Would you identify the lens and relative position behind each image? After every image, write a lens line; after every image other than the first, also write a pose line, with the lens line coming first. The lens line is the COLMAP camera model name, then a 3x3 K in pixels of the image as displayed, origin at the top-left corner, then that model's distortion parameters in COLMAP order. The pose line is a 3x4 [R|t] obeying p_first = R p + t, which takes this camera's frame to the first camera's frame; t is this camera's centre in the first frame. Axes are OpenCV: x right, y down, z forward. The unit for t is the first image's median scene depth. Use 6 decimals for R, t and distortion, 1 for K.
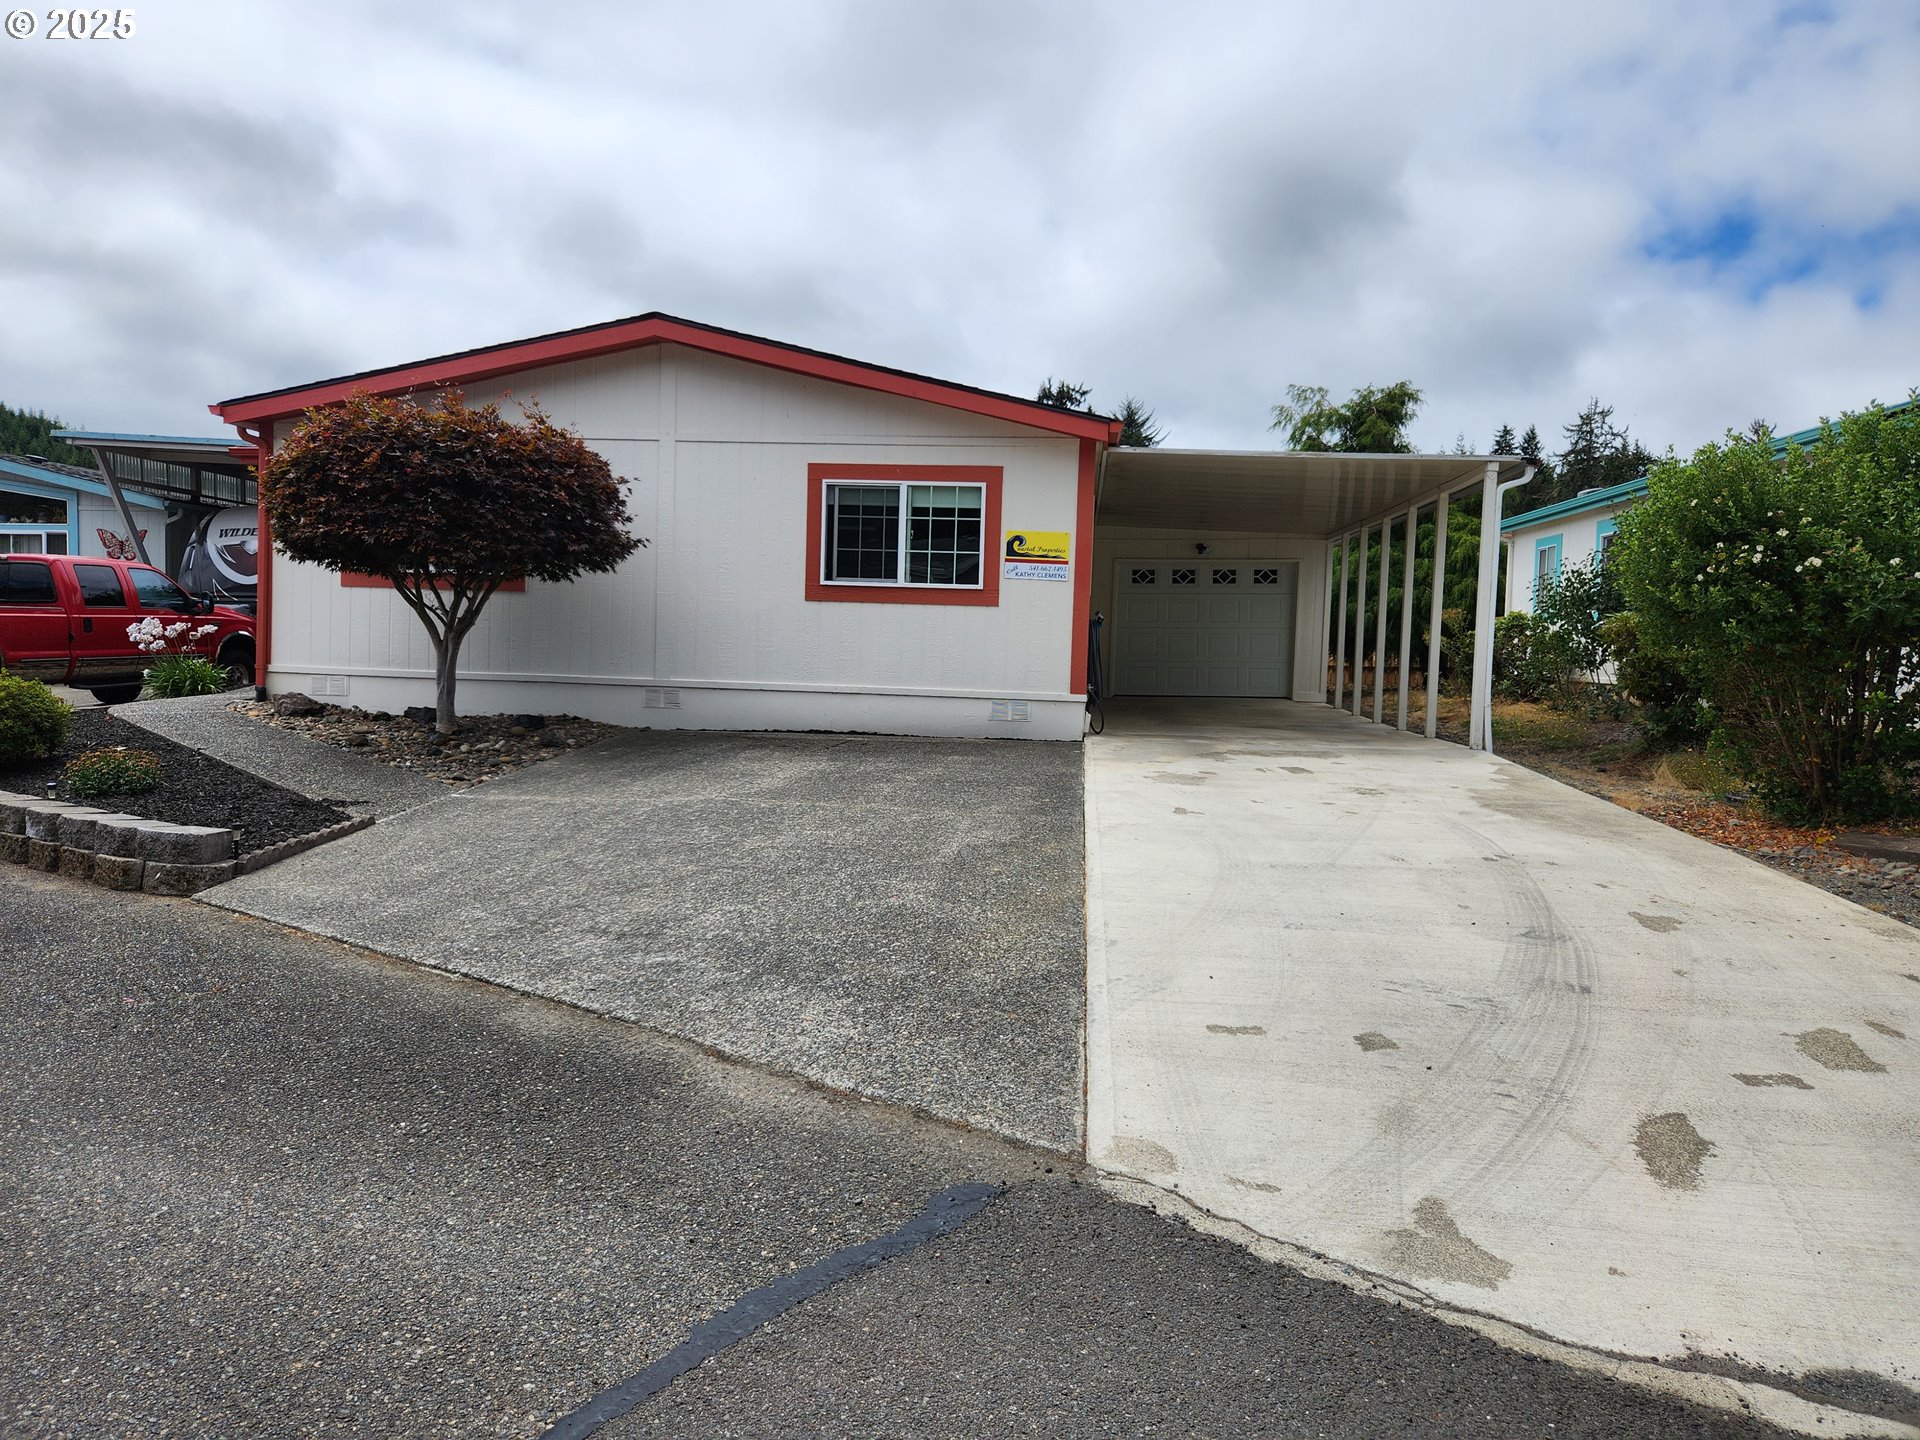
lens RADIAL K [[1269.8, 0, 960.2], [0, 1269.8, 710.7], [0, 0, 1]] dist [0.076745, -0.067561]
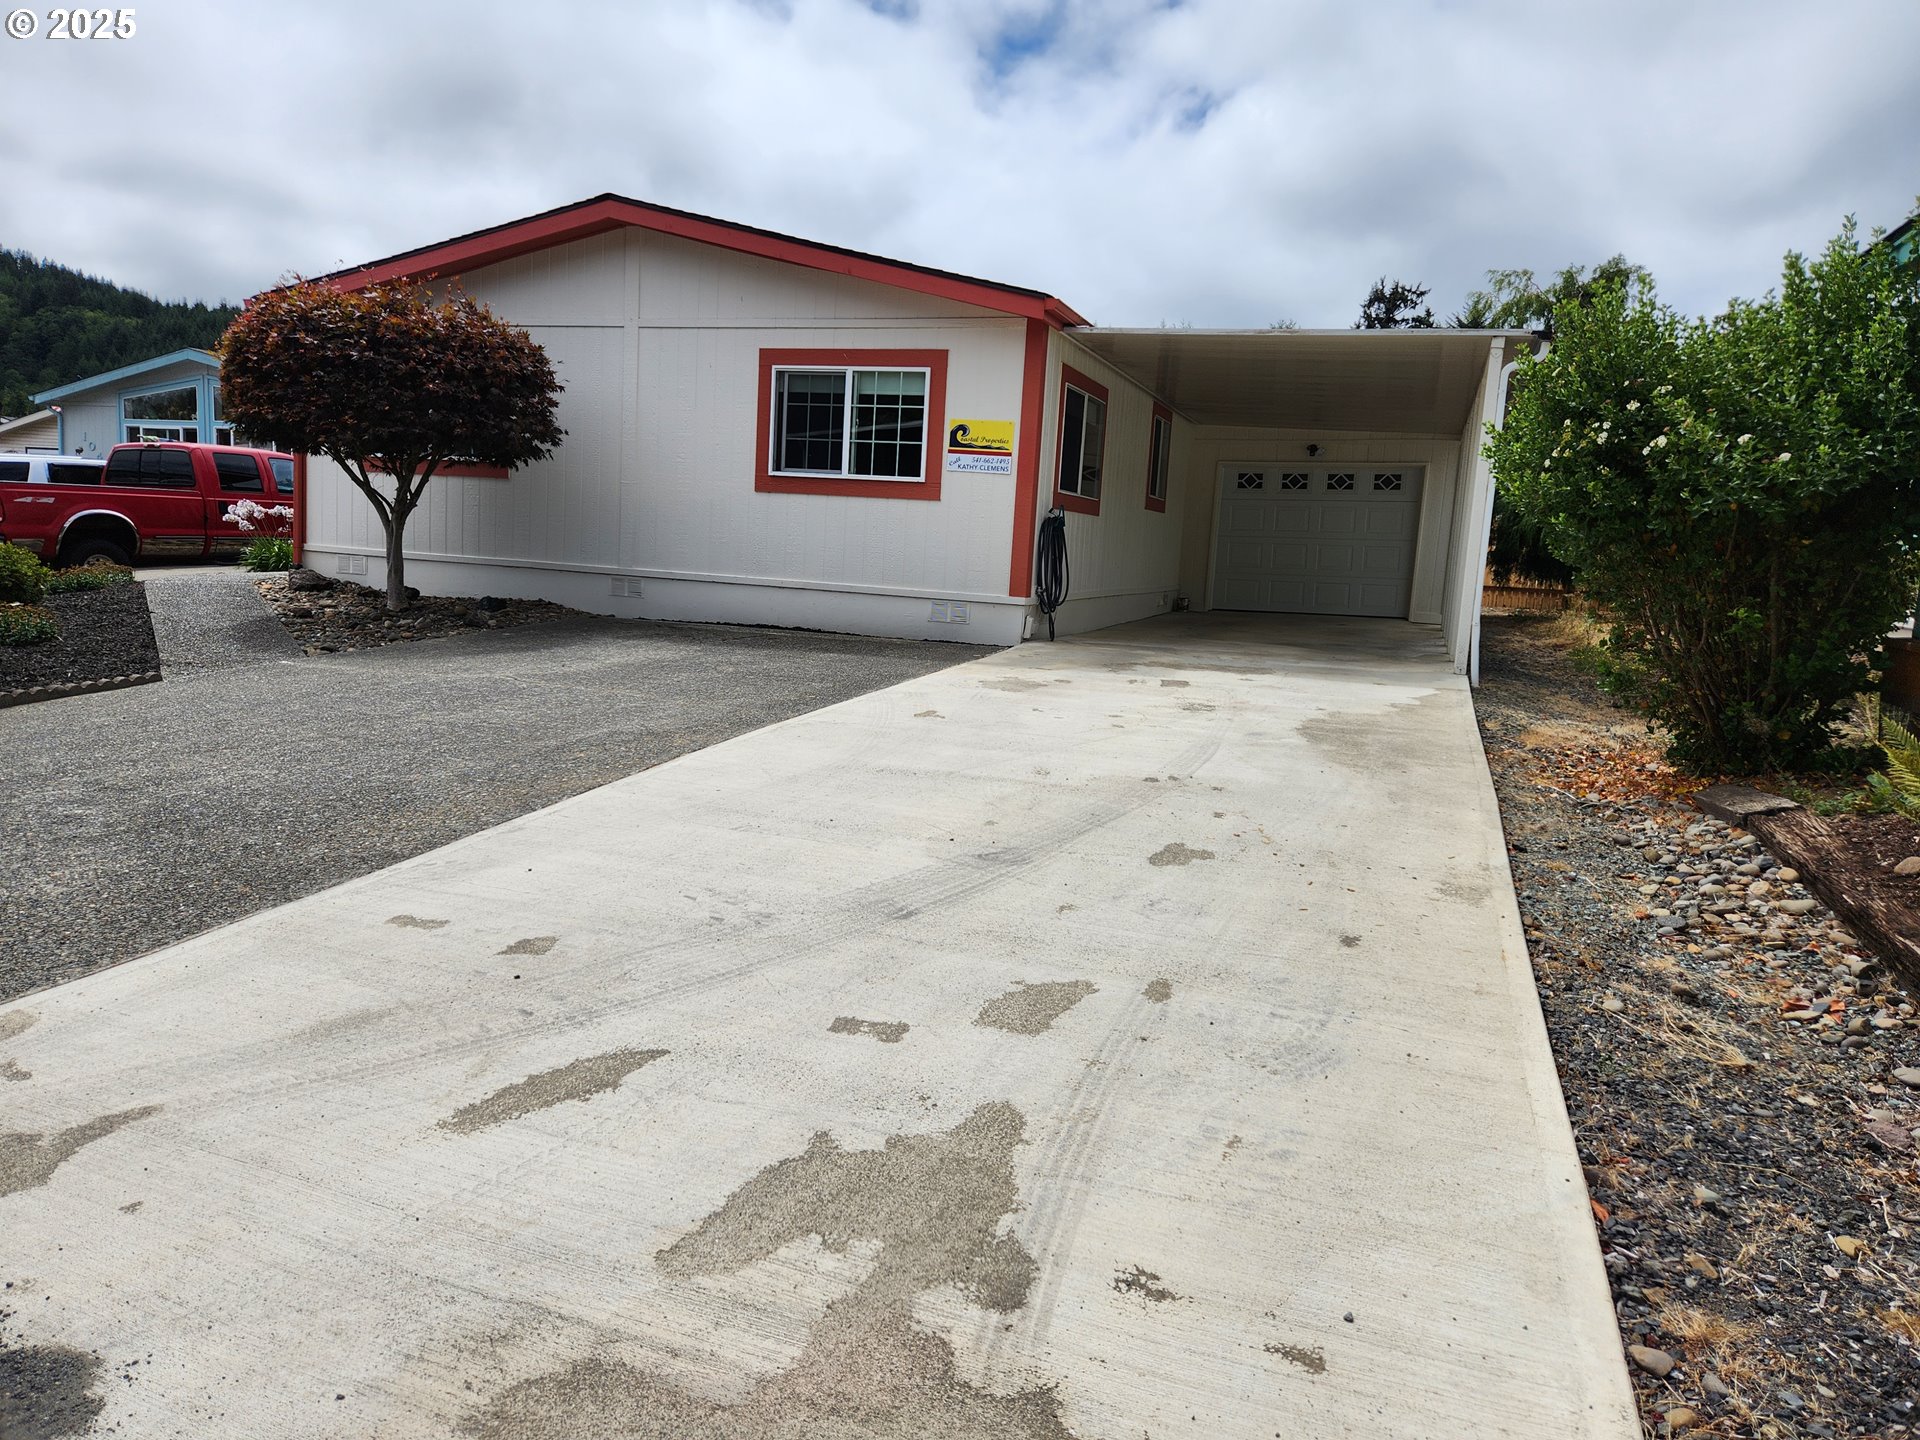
lens RADIAL K [[1269.8, 0, 960.2], [0, 1269.8, 710.7], [0, 0, 1]] dist [0.076745, -0.067561]
pose [[0.971304, 0.054589, -0.231490, 0.272754], [-0.039513, 0.996815, 0.069276, 0.007552], [0.234534, -0.058141, 0.970368, 0.074259]]
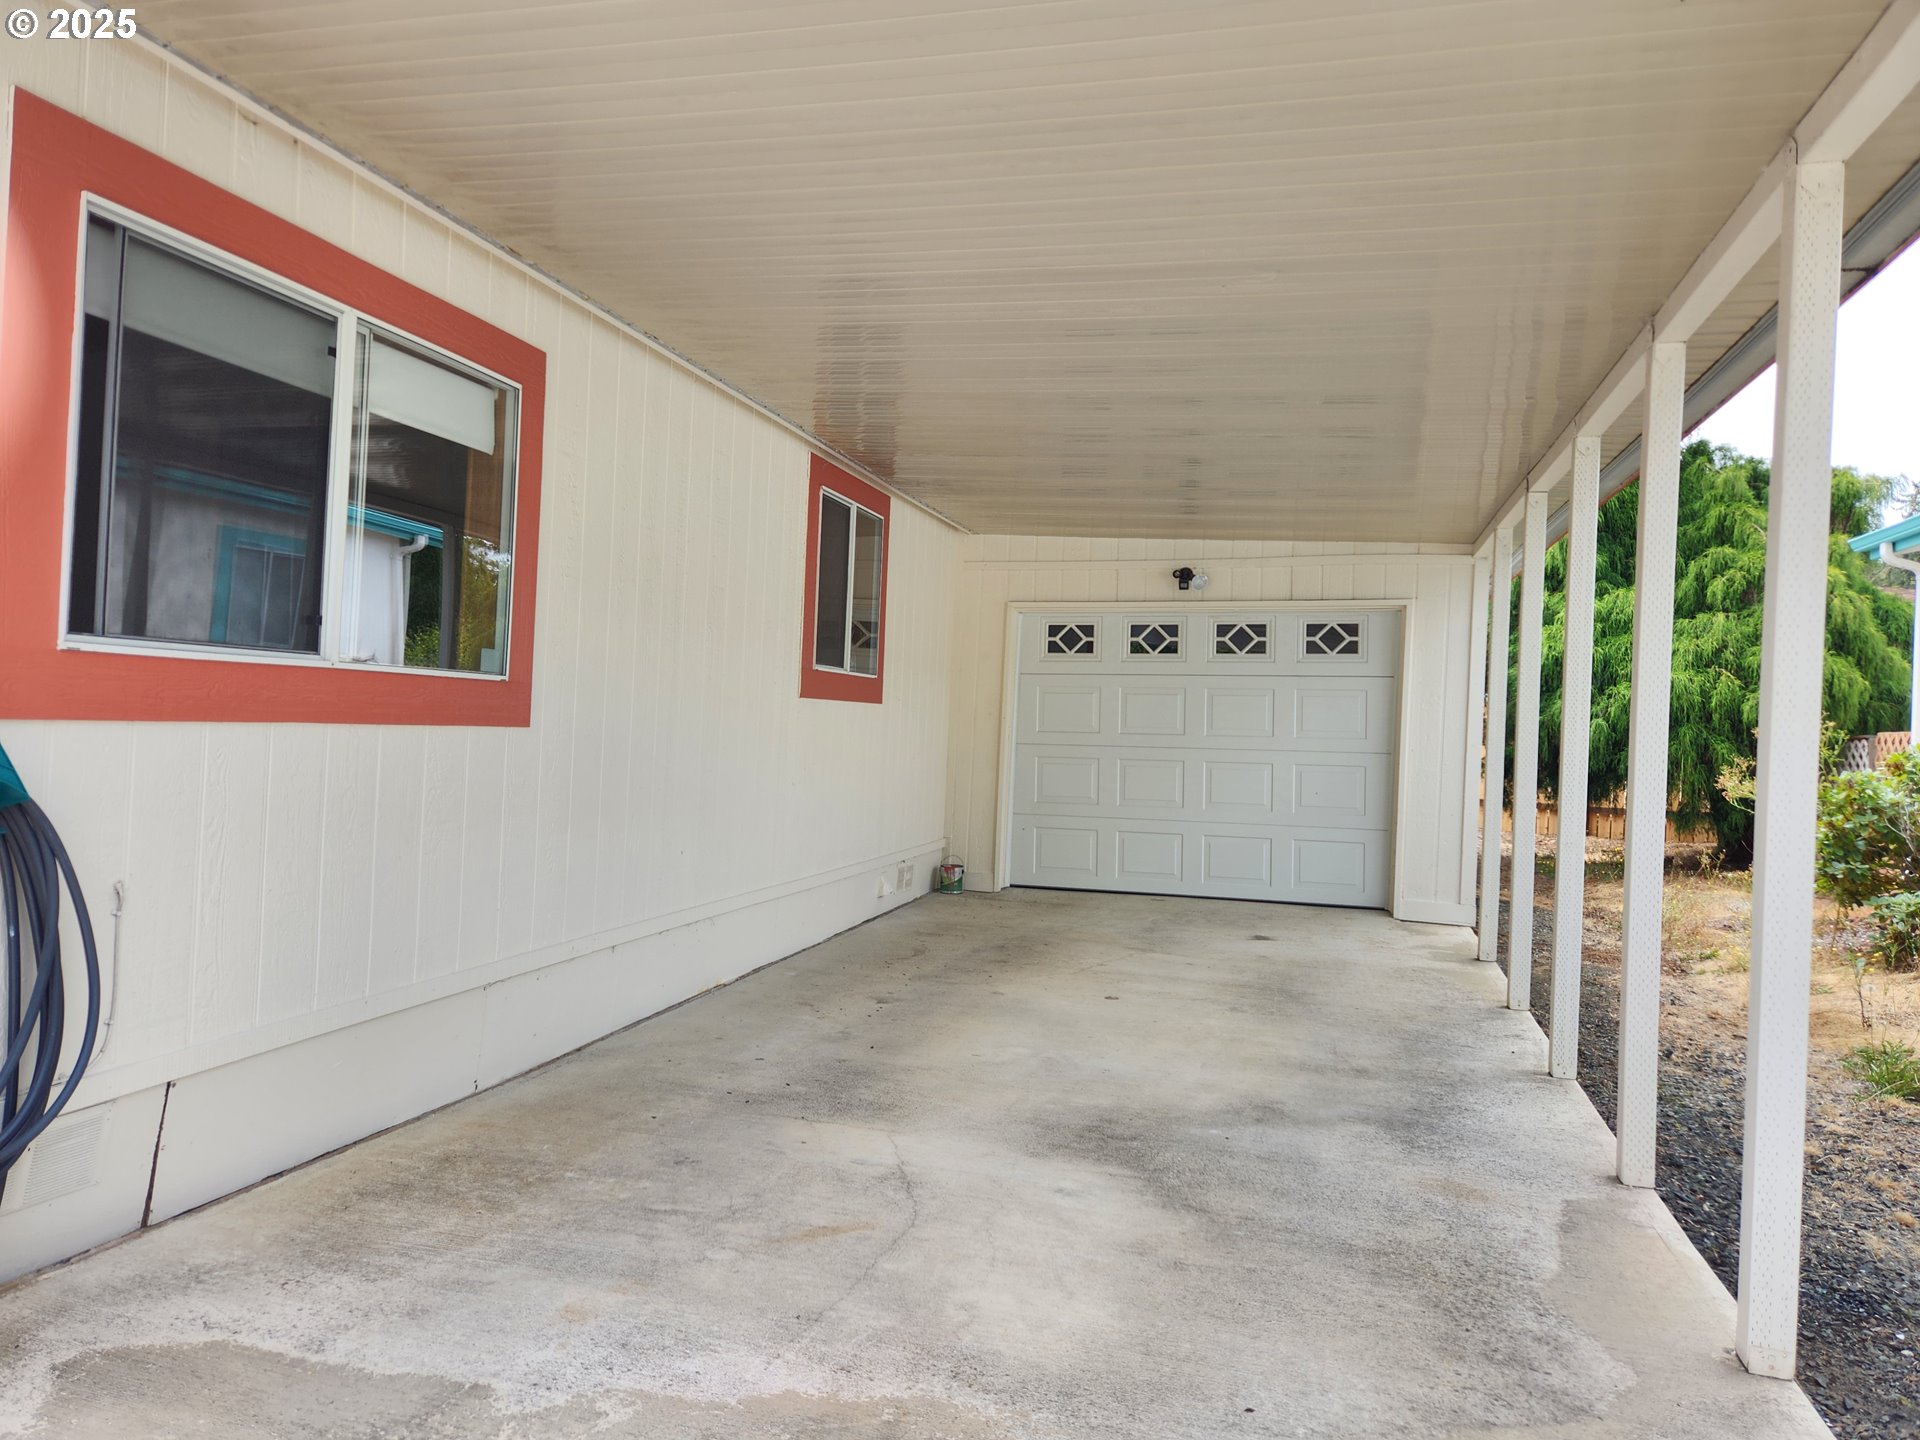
lens RADIAL K [[1269.8, 0, 960.2], [0, 1269.8, 710.7], [0, 0, 1]] dist [0.076745, -0.067561]
pose [[0.981864, 0.010817, -0.189280, 0.323872], [-0.024851, 0.997100, -0.071929, -0.072389], [0.187953, 0.075328, 0.979285, 0.881161]]
